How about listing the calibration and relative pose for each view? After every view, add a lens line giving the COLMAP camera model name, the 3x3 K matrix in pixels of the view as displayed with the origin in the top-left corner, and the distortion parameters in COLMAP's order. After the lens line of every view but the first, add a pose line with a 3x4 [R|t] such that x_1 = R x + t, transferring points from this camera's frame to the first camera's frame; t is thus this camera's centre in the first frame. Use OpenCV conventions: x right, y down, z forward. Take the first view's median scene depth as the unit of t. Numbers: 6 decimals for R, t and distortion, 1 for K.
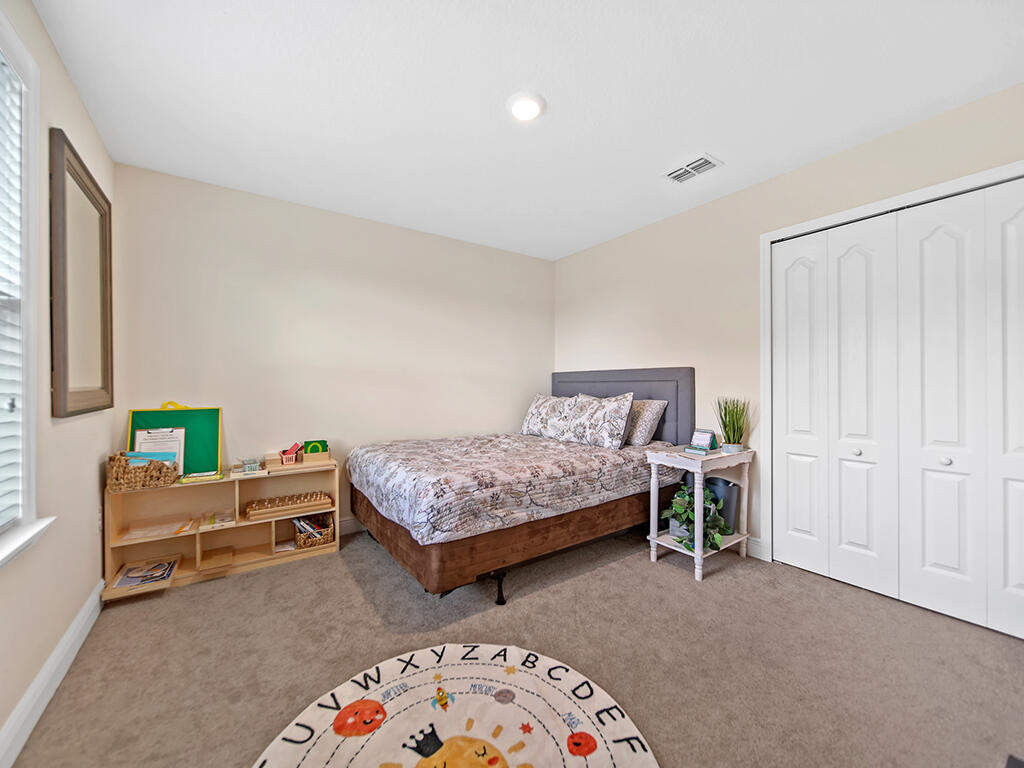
lens RADIAL K [[411.6, 0, 515.2], [0, 411.6, 382.6], [0, 0, 1]] dist [0.001581, 0.000044]
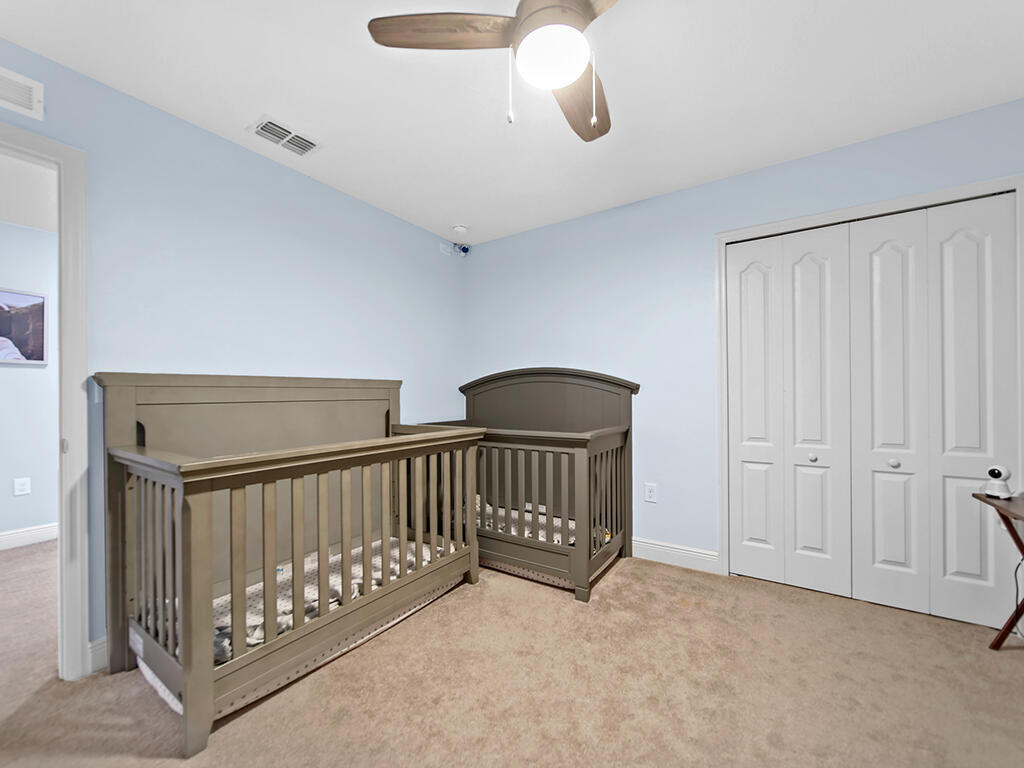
lens RADIAL K [[411.6, 0, 509.5], [0, 411.6, 392.0], [0, 0, 1]] dist [0.001581, 0.000044]
pose [[0.932028, -0.002308, 0.362379, -0.249247], [0.001077, 0.999993, 0.003597, 0.003721], [-0.362385, -0.002962, 0.932024, 0.356933]]
